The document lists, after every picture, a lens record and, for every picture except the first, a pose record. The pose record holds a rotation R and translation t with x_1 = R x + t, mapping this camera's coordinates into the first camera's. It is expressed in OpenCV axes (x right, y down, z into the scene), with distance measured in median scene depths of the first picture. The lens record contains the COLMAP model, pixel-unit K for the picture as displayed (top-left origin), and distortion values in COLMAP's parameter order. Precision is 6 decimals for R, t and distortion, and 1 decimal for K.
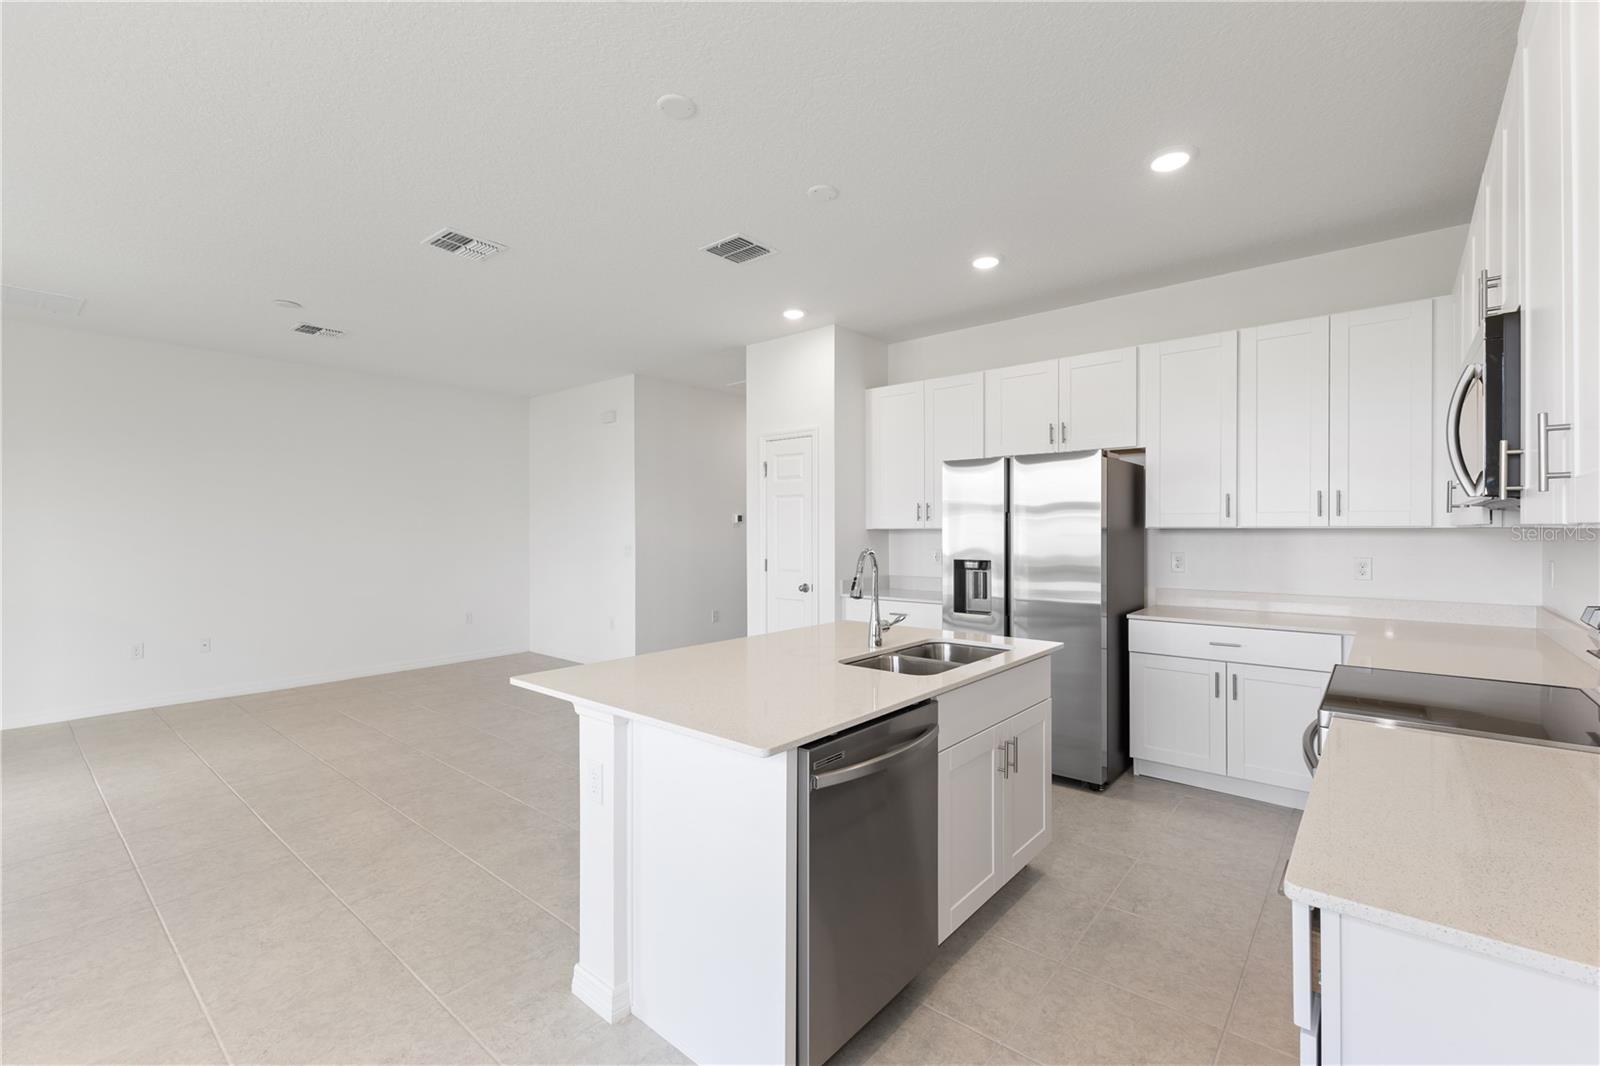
lens RADIAL K [[691.3, 0, 803.8], [0, 691.3, 531.8], [0, 0, 1]] dist [0.008778, -0.000918]
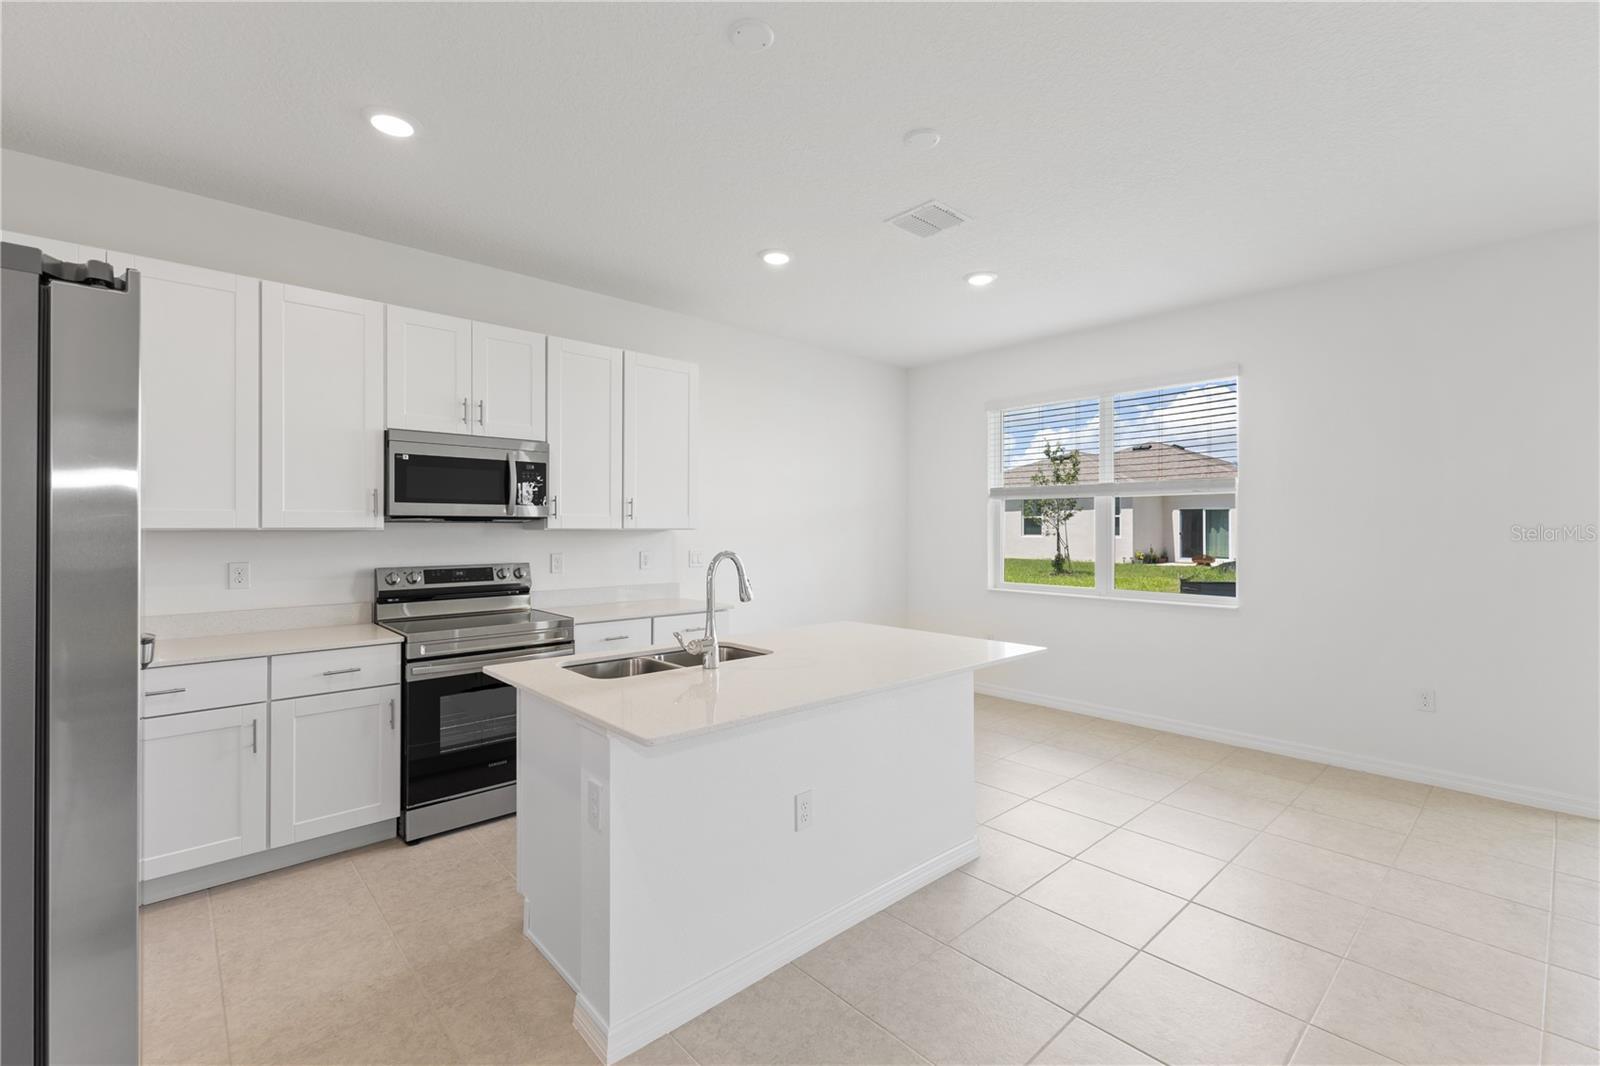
lens RADIAL K [[691.3, 0, 796.5], [0, 691.3, 529.7], [0, 0, 1]] dist [0.008778, -0.000918]
pose [[-0.990854, 0.004393, 0.134870, -0.061658], [0.005019, 0.999978, 0.004308, -0.003021], [-0.134848, 0.004945, -0.990854, 1.034643]]
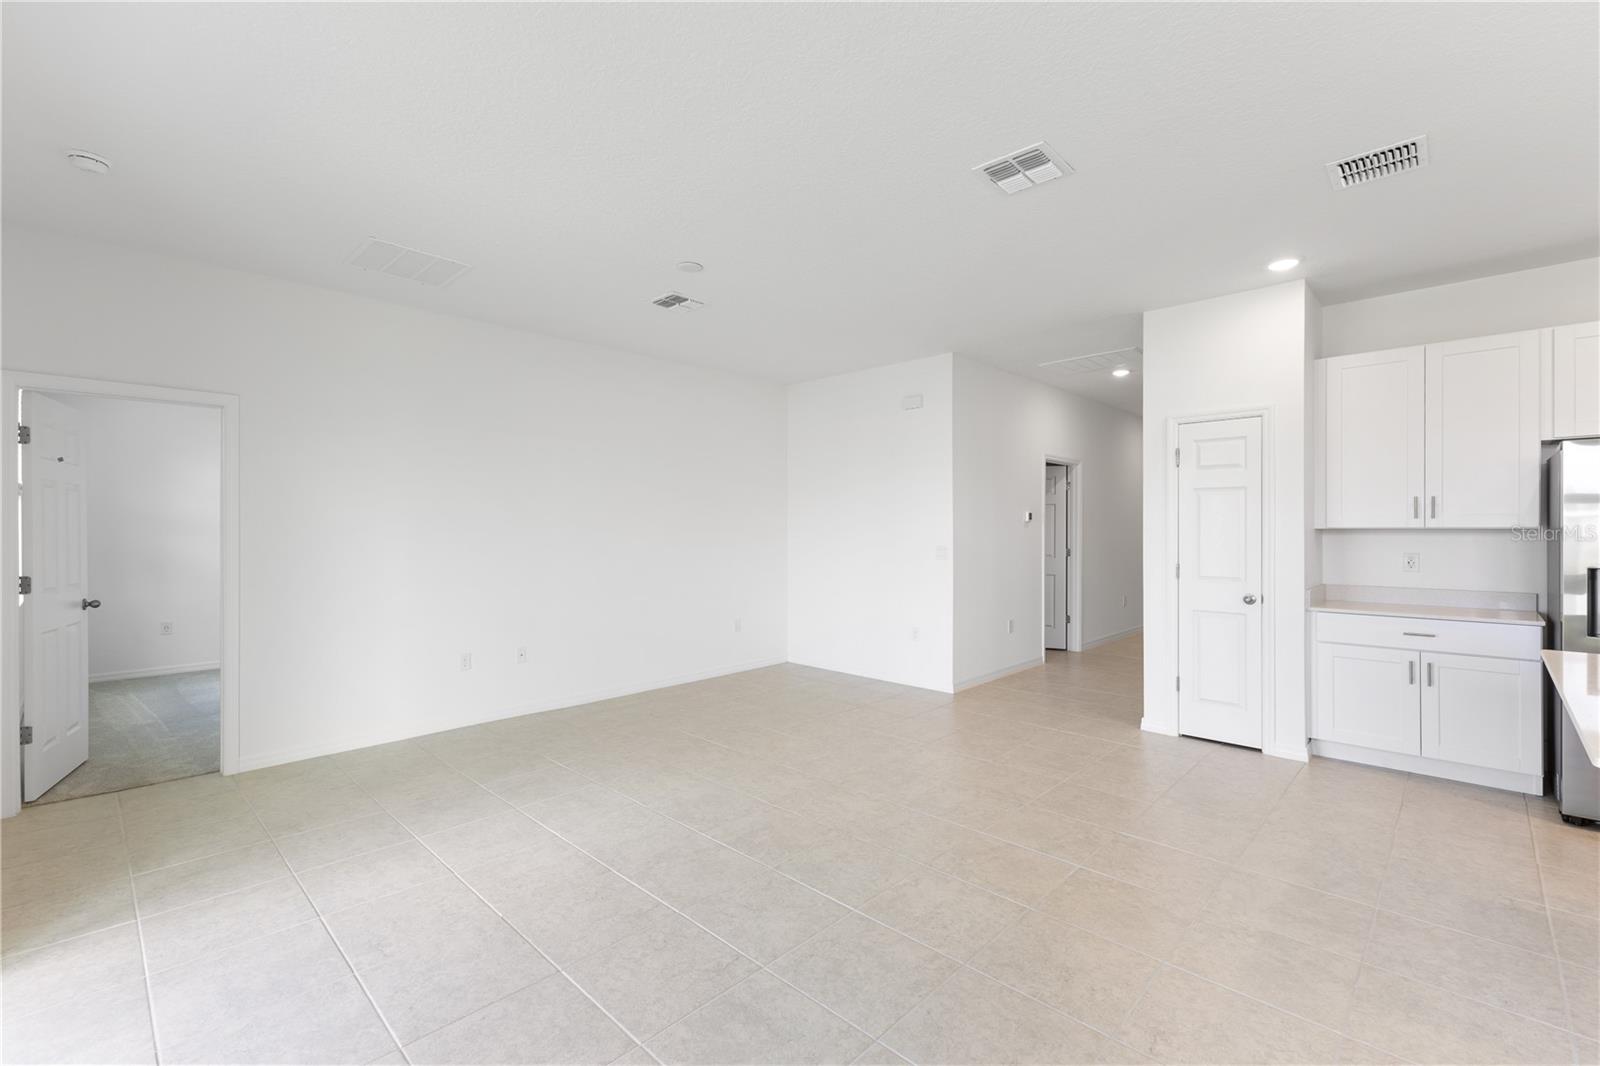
lens RADIAL K [[691.3, 0, 800.8], [0, 691.3, 530.8], [0, 0, 1]] dist [0.008778, -0.000918]
pose [[0.997792, 0.002979, -0.066343, -0.503966], [-0.003097, 0.999994, -0.001679, 0.002303], [0.066337, 0.001881, 0.997795, 0.140366]]
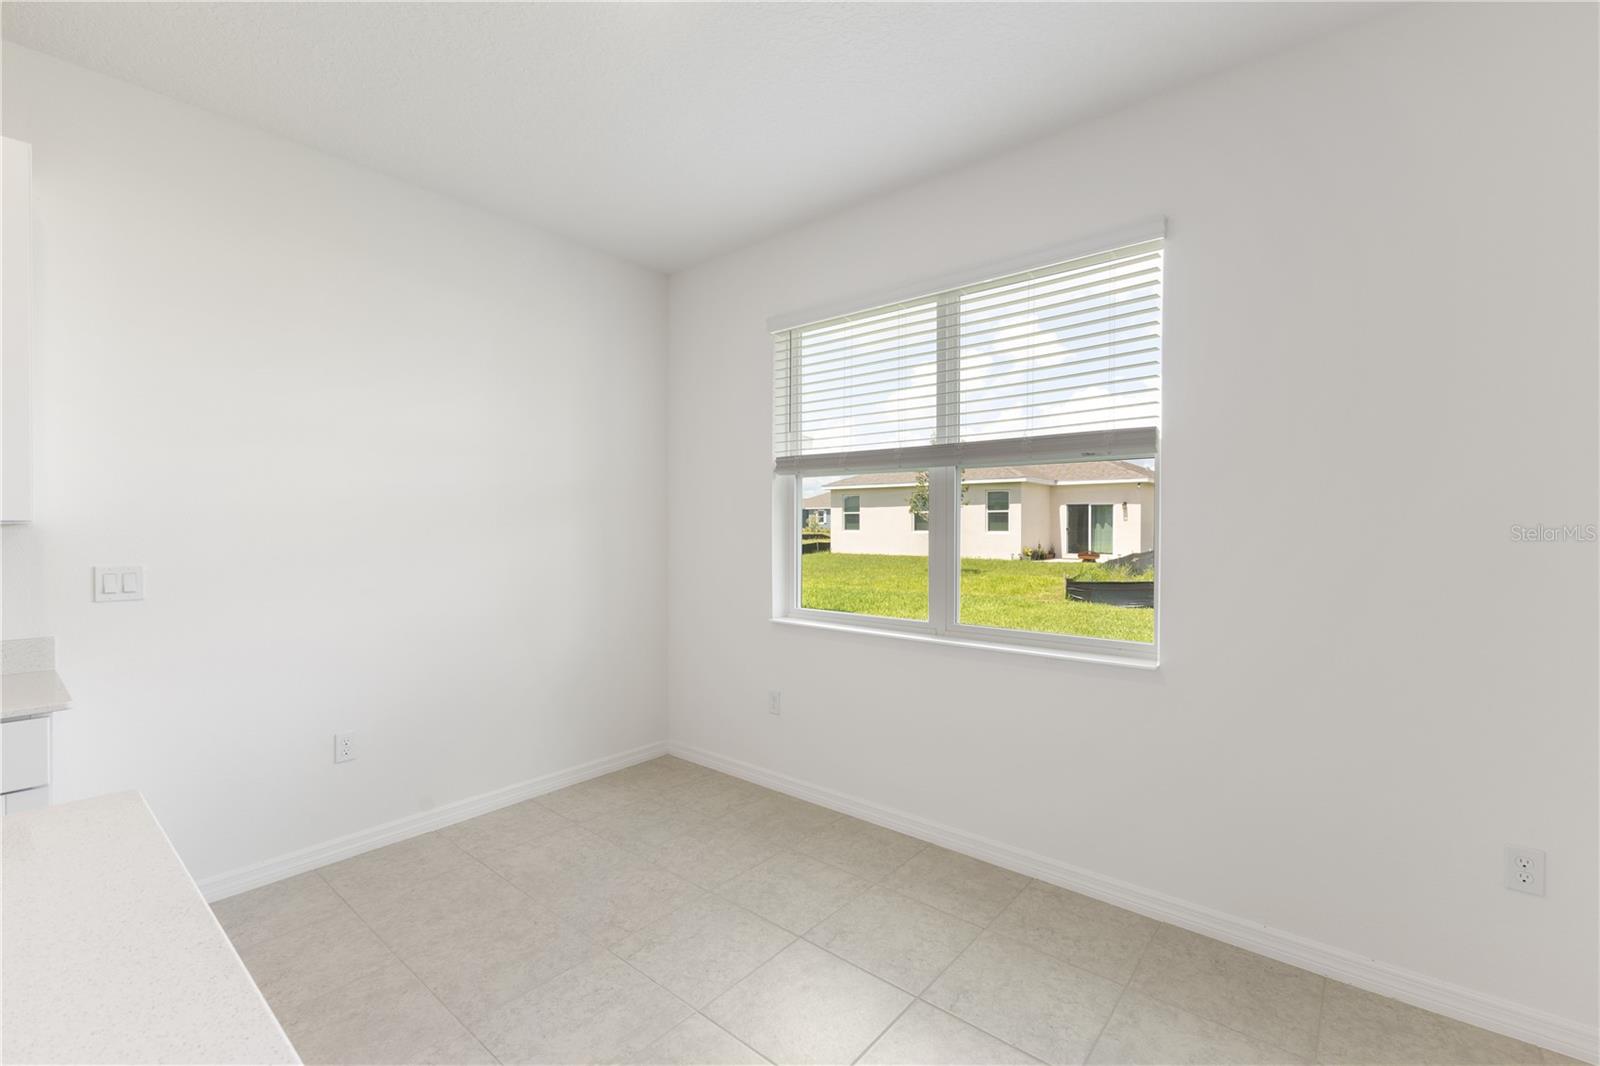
lens RADIAL K [[691.3, 0, 800.5], [0, 691.3, 537.4], [0, 0, 1]] dist [0.008778, -0.000918]
pose [[-0.999987, 0.004645, -0.001988, -0.253375], [0.004600, 0.999746, 0.022046, 0.001890], [0.002090, 0.022036, -0.999755, 0.554231]]
